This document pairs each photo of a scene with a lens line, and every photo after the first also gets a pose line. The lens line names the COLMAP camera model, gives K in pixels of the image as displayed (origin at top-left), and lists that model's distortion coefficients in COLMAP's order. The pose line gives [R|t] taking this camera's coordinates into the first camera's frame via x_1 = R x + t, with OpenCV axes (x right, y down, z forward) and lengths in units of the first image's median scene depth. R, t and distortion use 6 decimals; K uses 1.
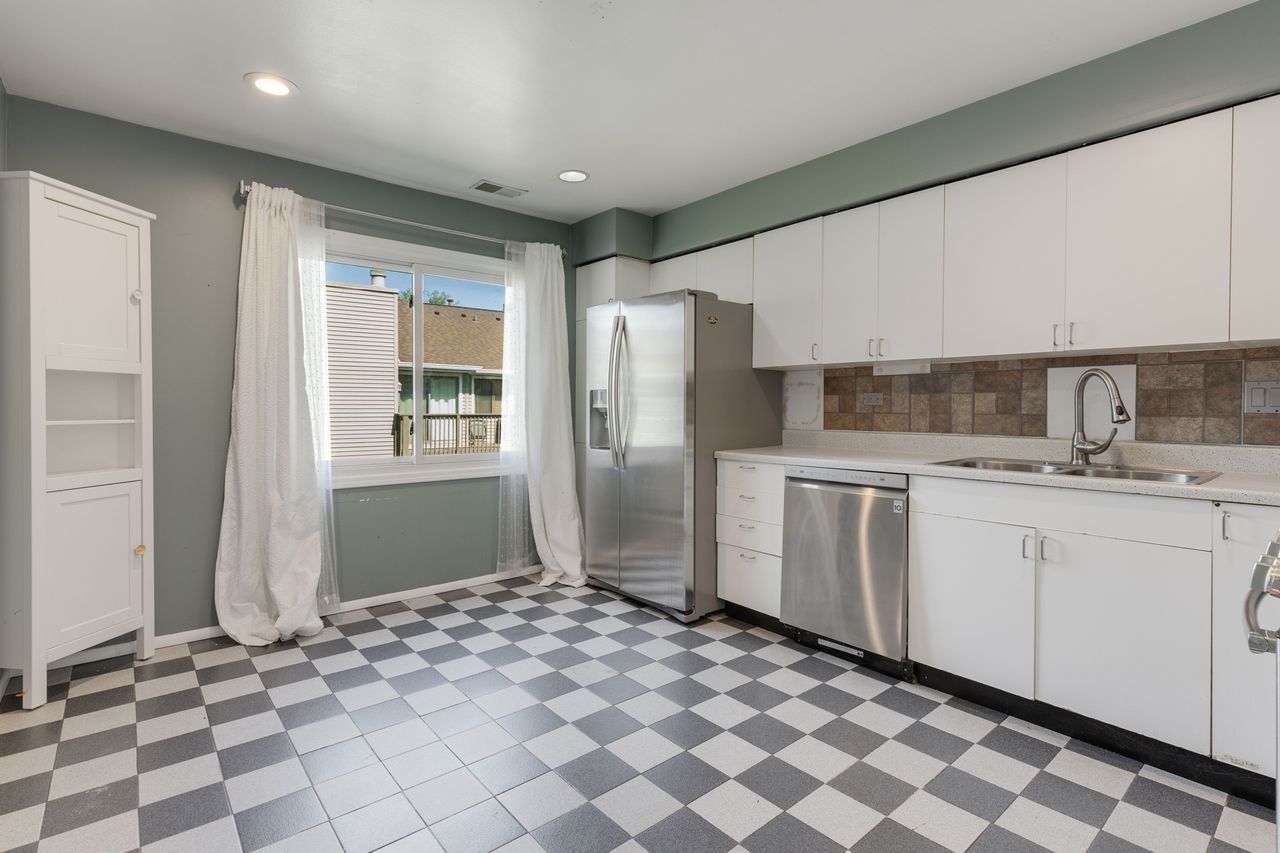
lens RADIAL K [[600.7, 0, 636.7], [0, 600.7, 416.3], [0, 0, 1]] dist [-0.000029, 0.000049]
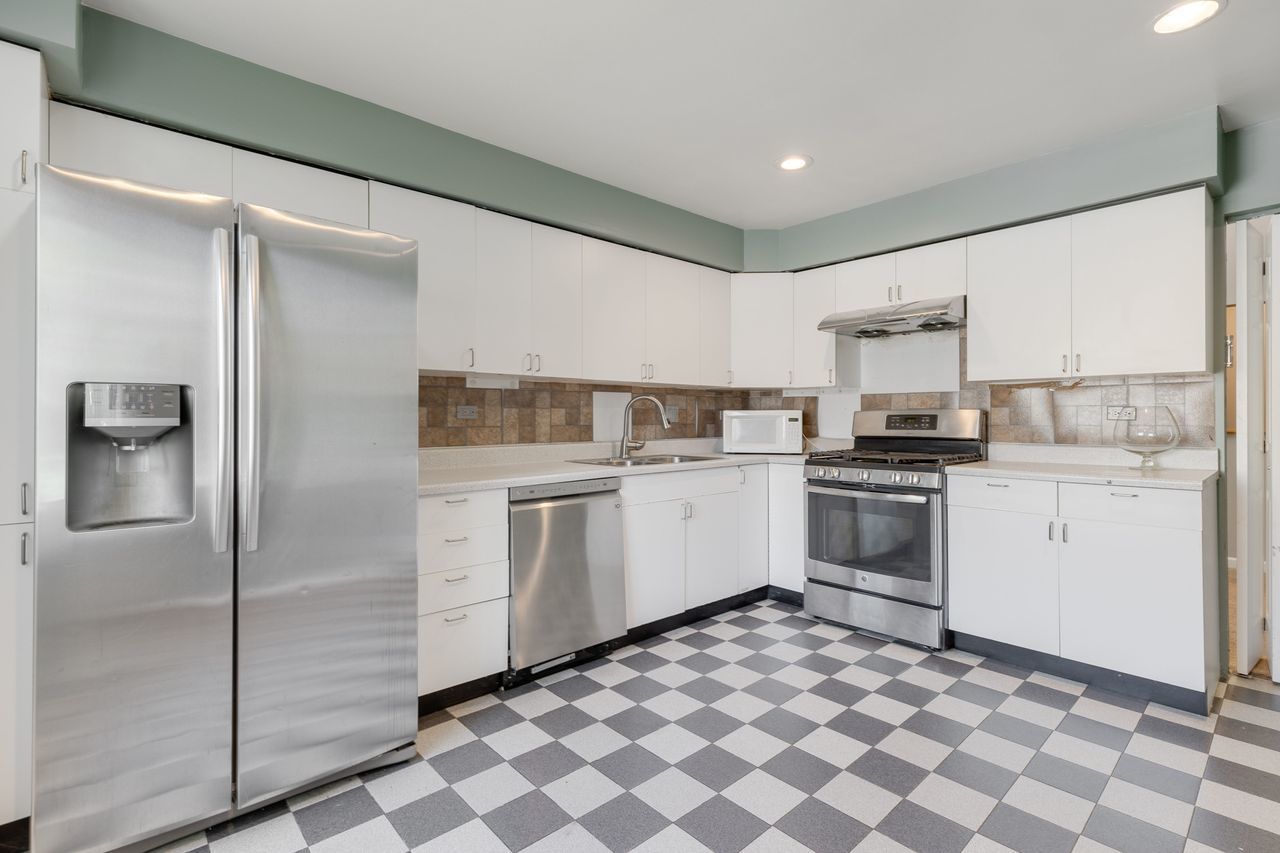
lens RADIAL K [[600.7, 0, 637.8], [0, 600.7, 421.2], [0, 0, 1]] dist [-0.000029, 0.000049]
pose [[-0.040343, -0.004891, 0.999174, -0.615102], [0.021790, 0.999746, 0.005774, -0.015486], [-0.998948, 0.022005, -0.040227, 0.839083]]
